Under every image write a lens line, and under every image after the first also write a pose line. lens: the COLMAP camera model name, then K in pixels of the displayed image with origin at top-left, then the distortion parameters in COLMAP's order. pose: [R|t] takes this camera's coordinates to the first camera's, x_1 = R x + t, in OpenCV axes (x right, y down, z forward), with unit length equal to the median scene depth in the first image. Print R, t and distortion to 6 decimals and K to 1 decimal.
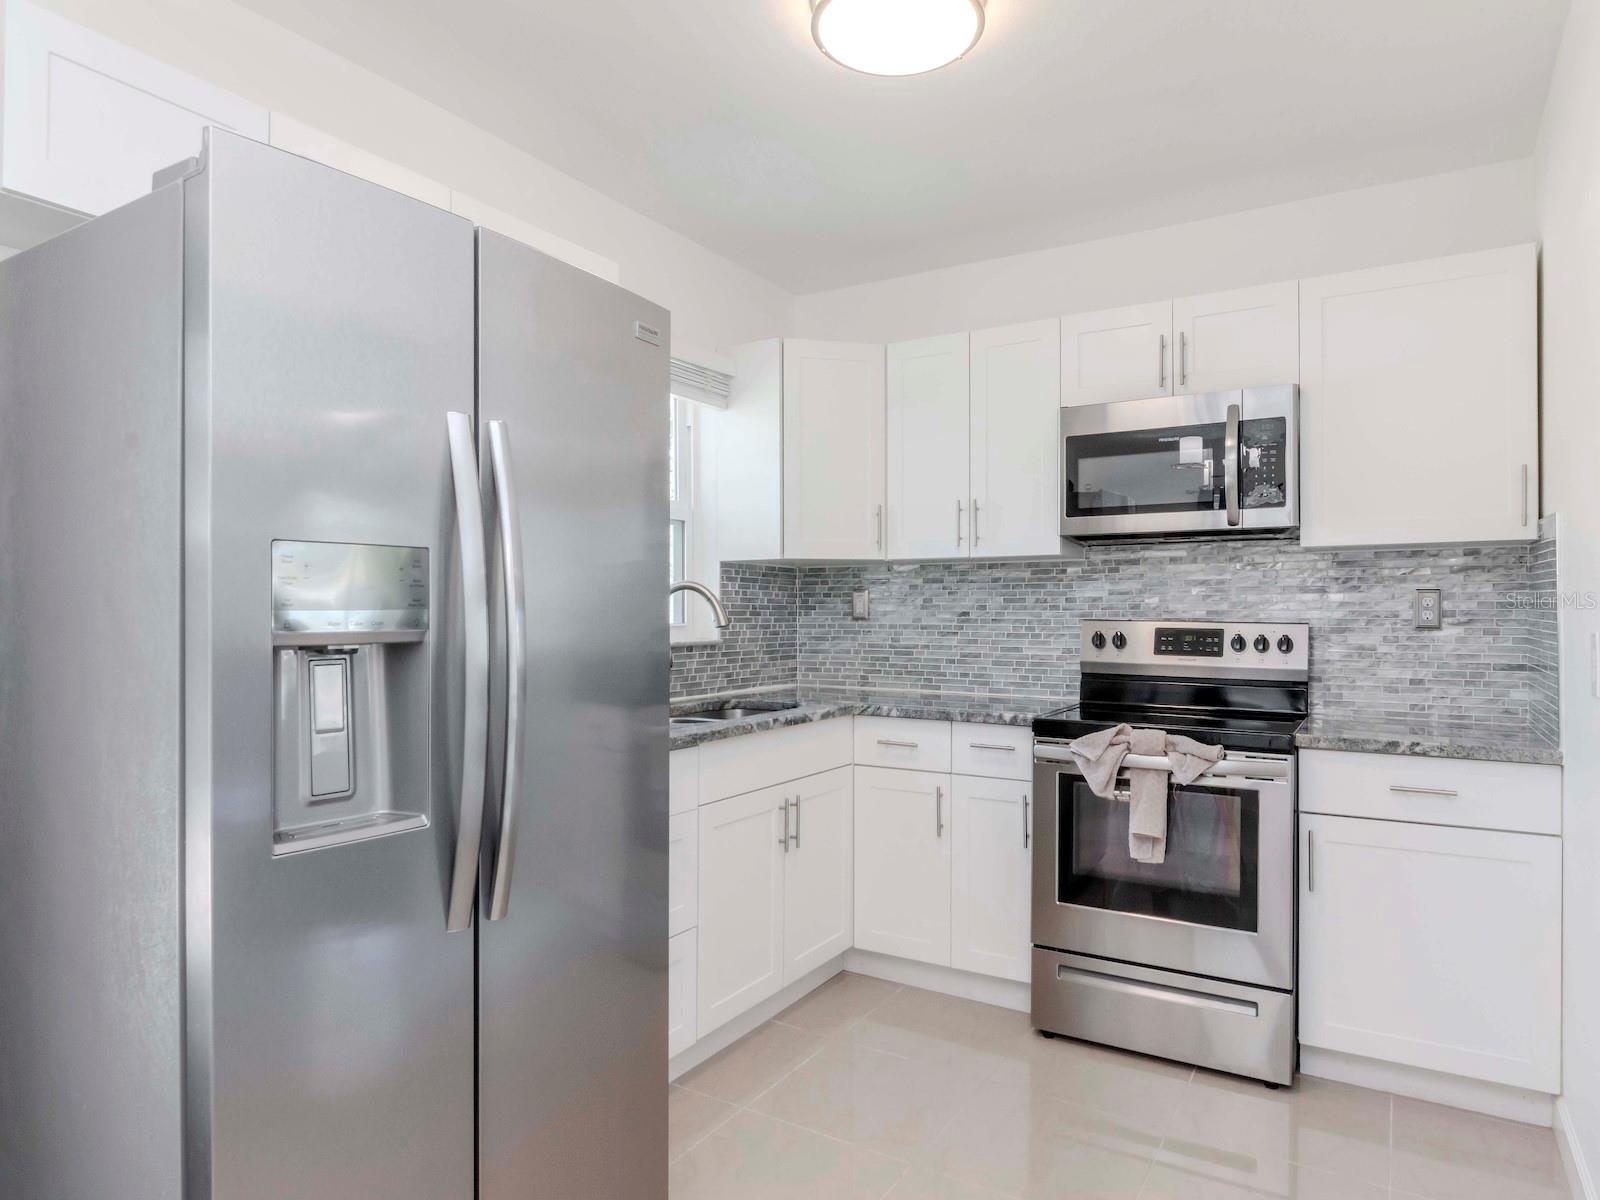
lens RADIAL K [[980.0, 0, 799.2], [0, 980.0, 608.5], [0, 0, 1]] dist [-0.005619, -0.003530]
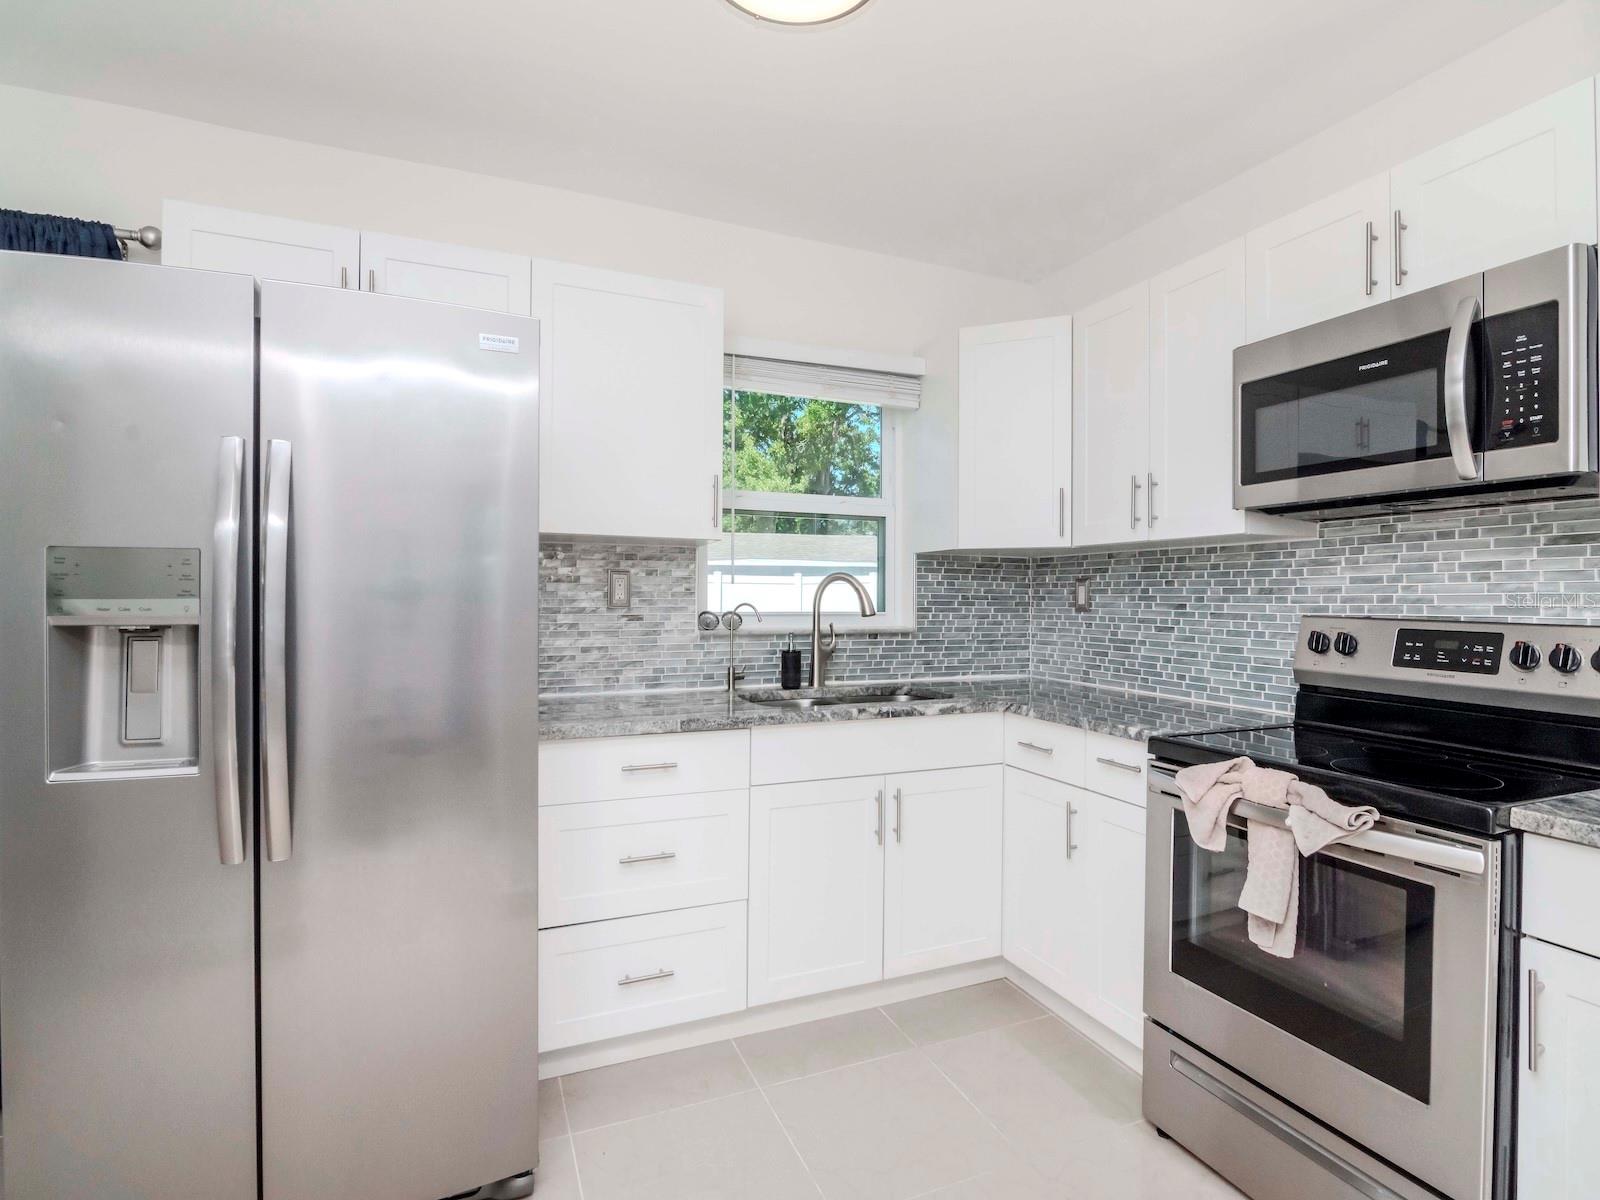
lens RADIAL K [[786.1, 0, 804.9], [0, 786.1, 594.4], [0, 0, 1]] dist [-0.006054, -0.003606]
pose [[0.812950, 0.002818, -0.582326, 0.360331], [-0.004770, 0.999987, -0.001821, -0.002651], [0.582314, 0.004258, 0.812953, 0.285096]]
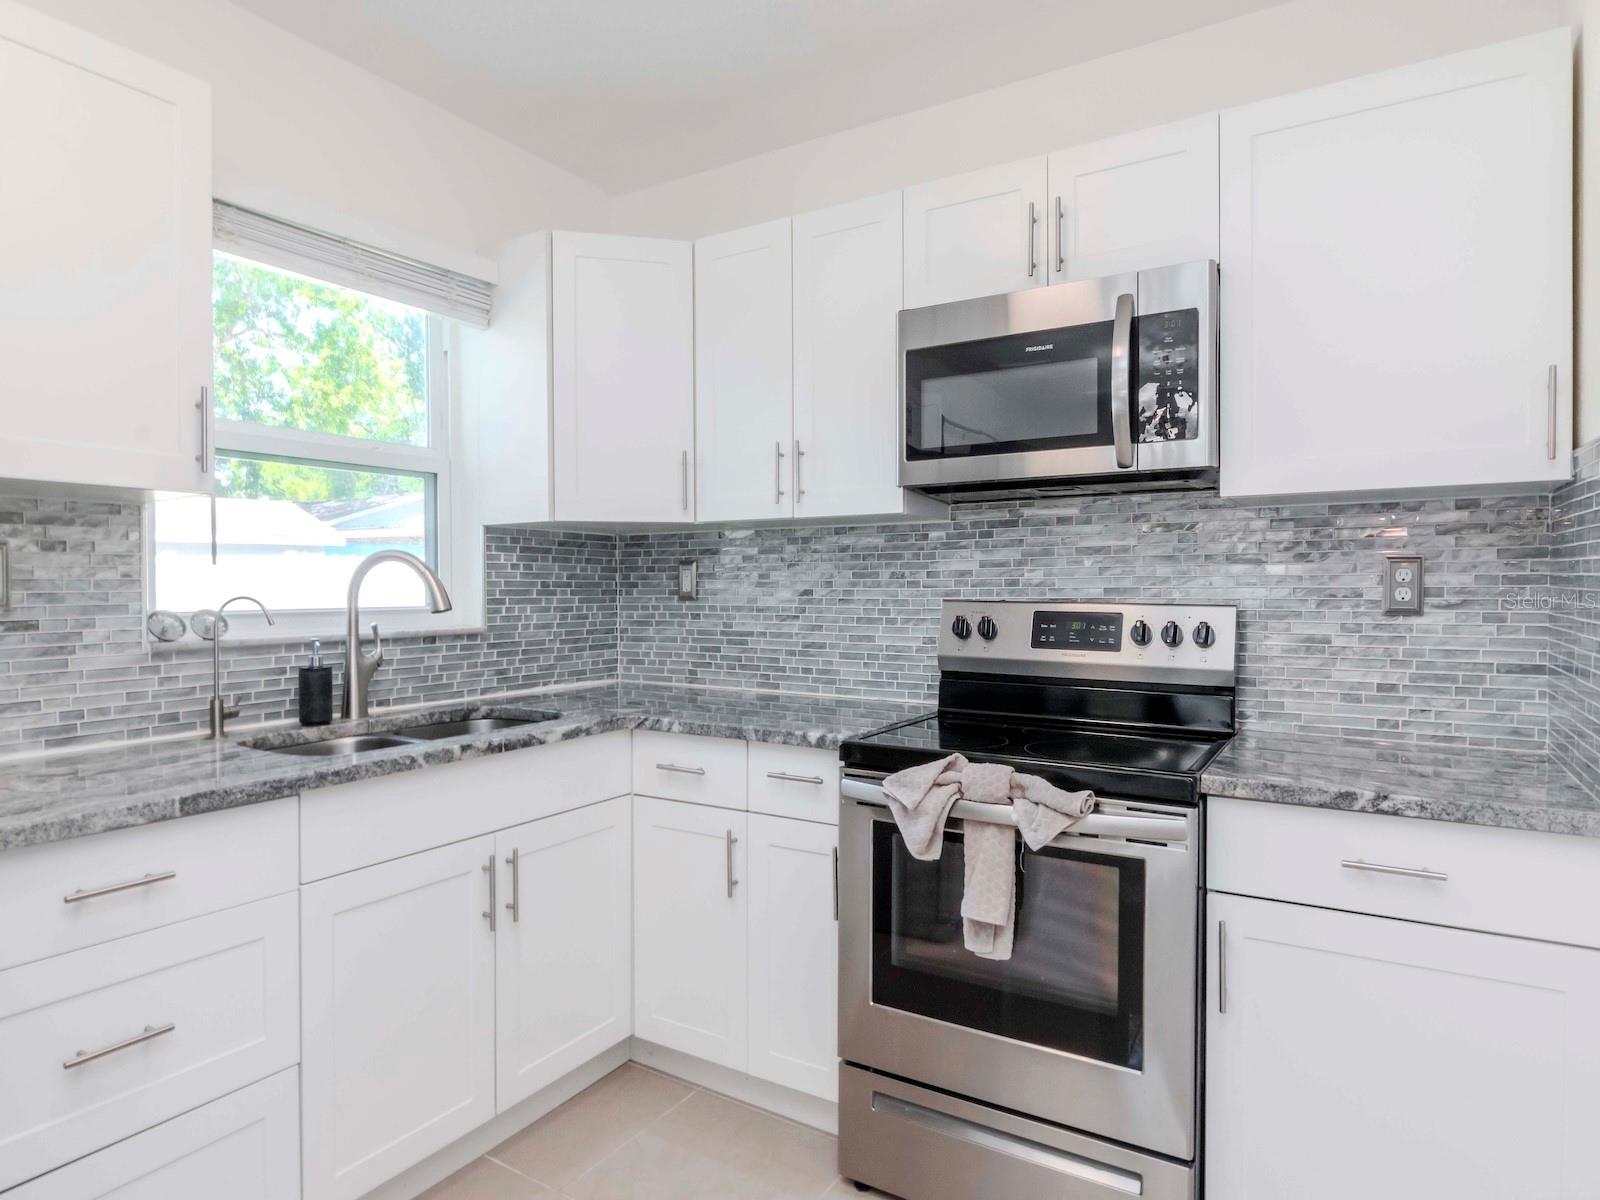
lens RADIAL K [[926.8, 0, 798.4], [0, 926.8, 598.0], [0, 0, 1]] dist [-0.000738, -0.007701]
pose [[0.999955, -0.003063, -0.008998, 0.200670], [0.003211, 0.999857, 0.016577, -0.002712], [0.008945, -0.016605, 0.999822, 0.309866]]
